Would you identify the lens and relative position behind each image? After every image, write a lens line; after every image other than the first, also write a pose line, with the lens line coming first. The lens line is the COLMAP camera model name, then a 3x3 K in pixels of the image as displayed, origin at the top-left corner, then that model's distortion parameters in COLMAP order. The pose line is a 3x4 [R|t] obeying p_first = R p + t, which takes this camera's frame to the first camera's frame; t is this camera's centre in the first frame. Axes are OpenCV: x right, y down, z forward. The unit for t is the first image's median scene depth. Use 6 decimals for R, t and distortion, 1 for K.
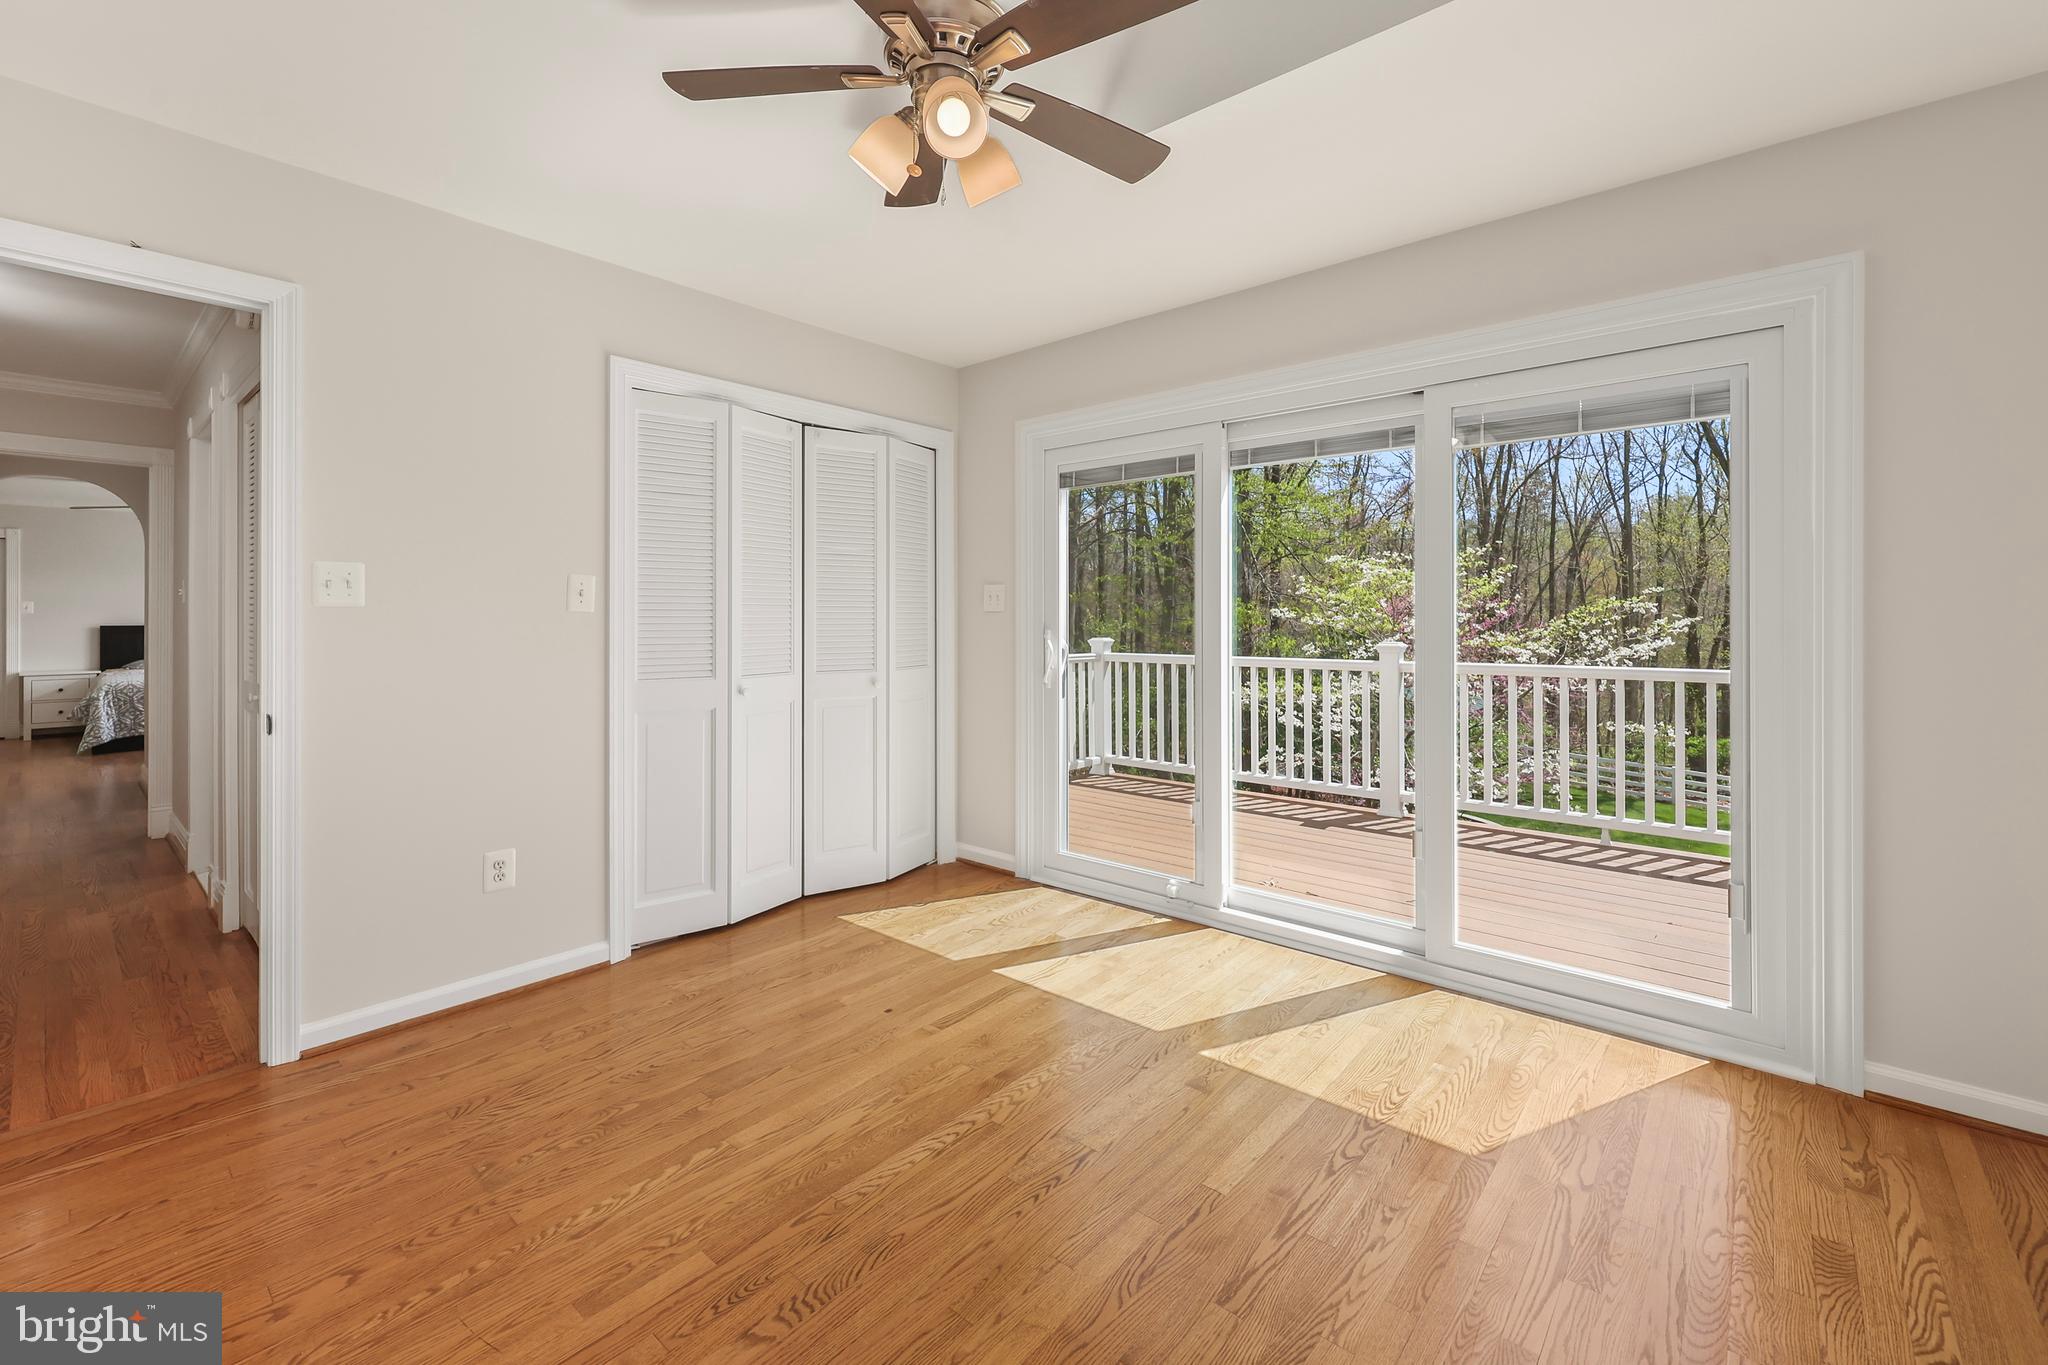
lens RADIAL K [[837.8, 0, 1011.0], [0, 837.8, 620.8], [0, 0, 1]] dist [0.001396, -0.000085]
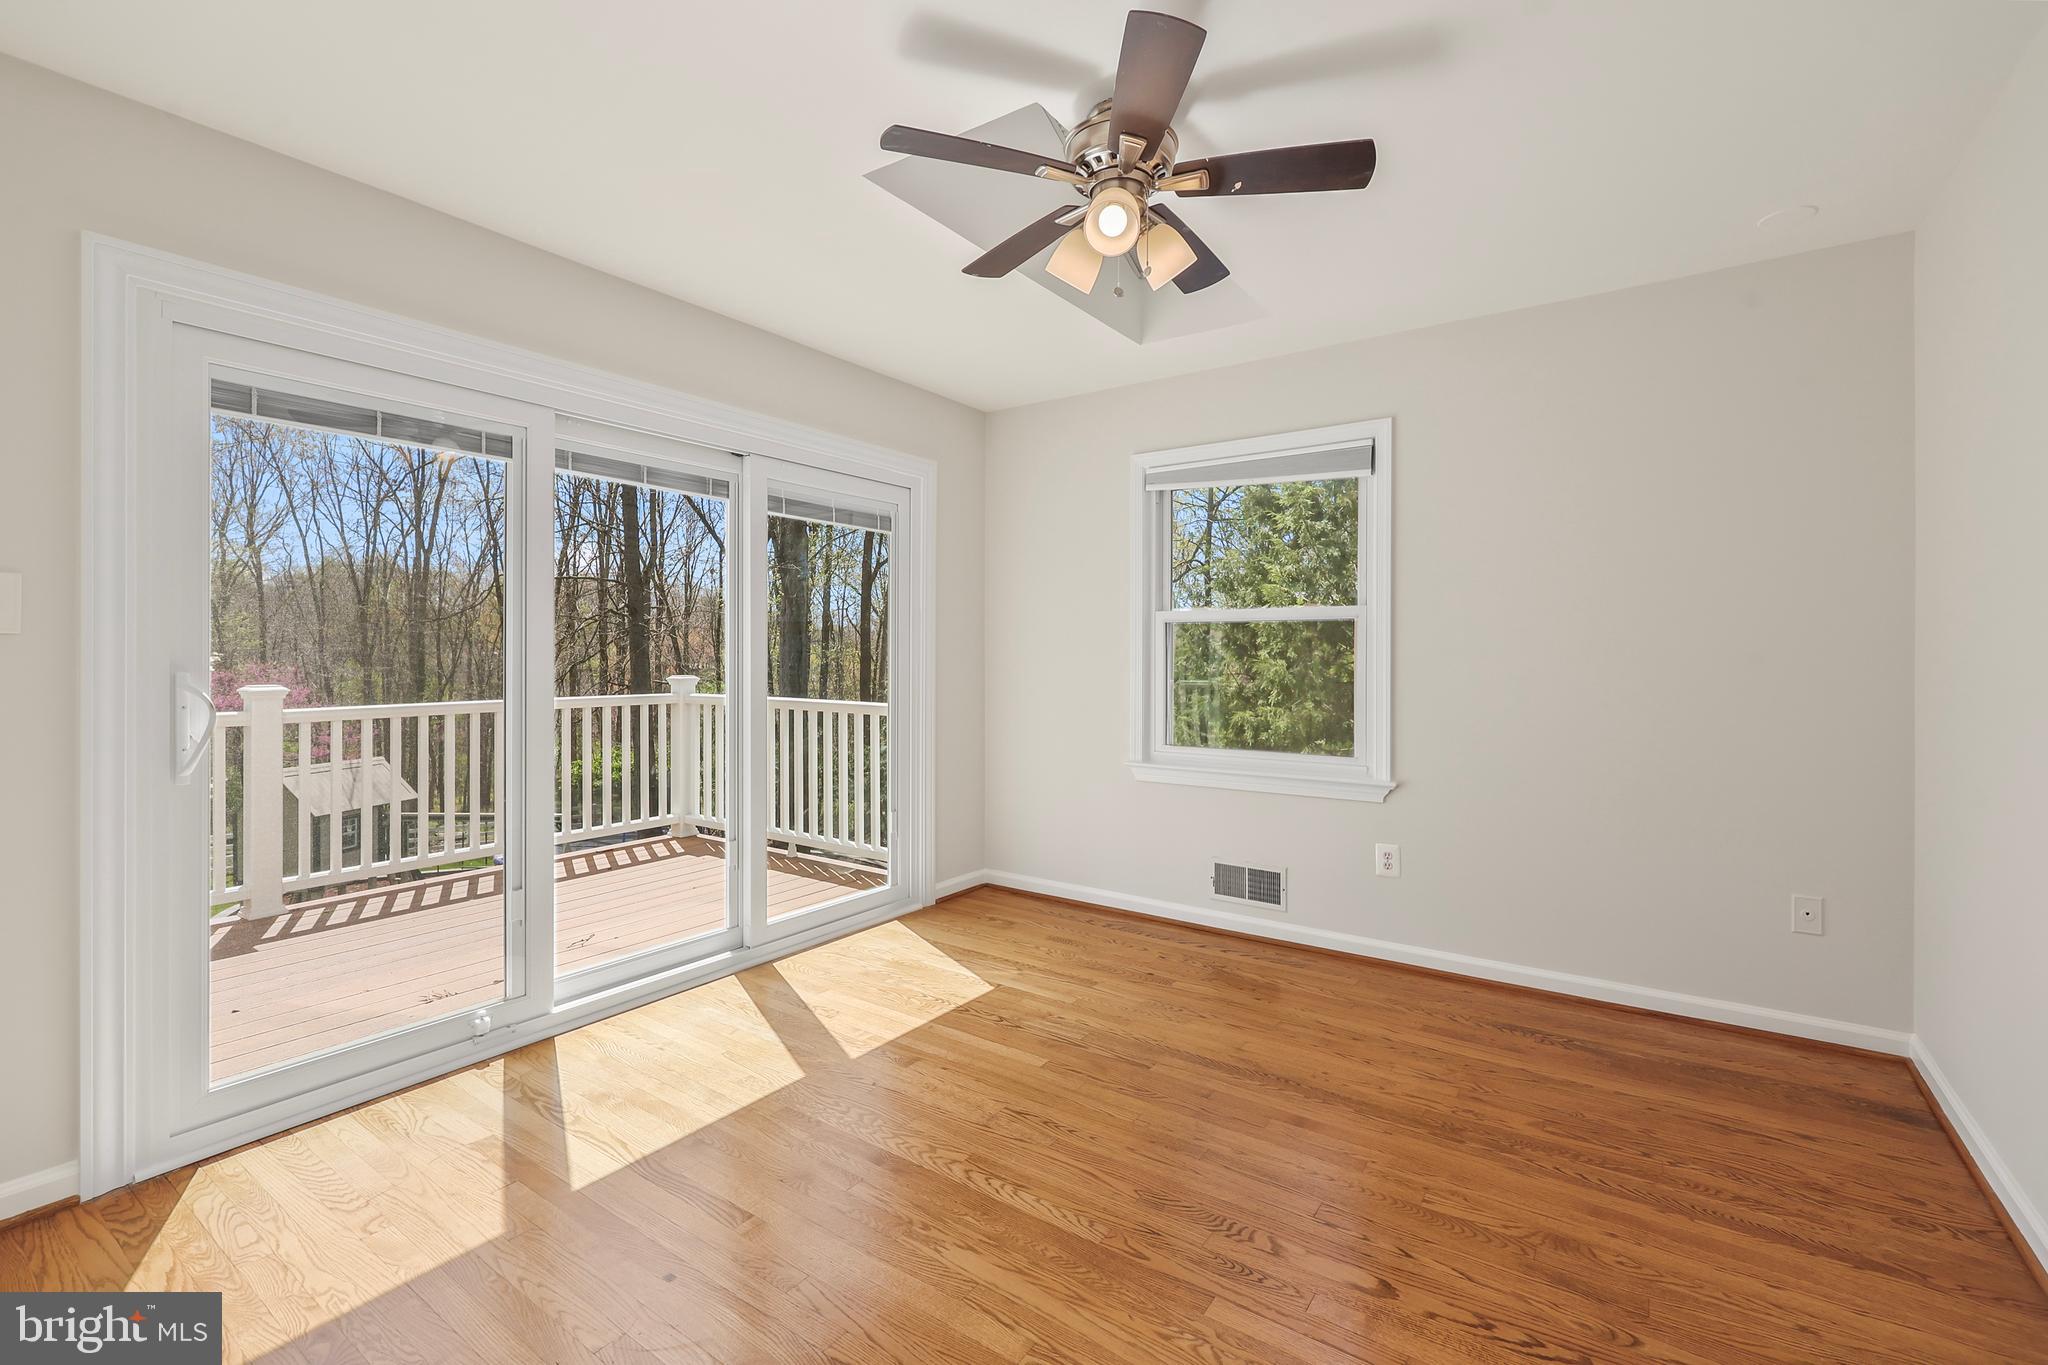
lens RADIAL K [[892.4, 0, 1036.1], [0, 892.4, 648.4], [0, 0, 1]] dist [0.009814, 0.000382]
pose [[-0.105716, 0.009797, 0.994348, -1.011944], [0.000459, 0.999952, -0.009804, 0.004200], [-0.994396, -0.000580, -0.105716, 0.959150]]
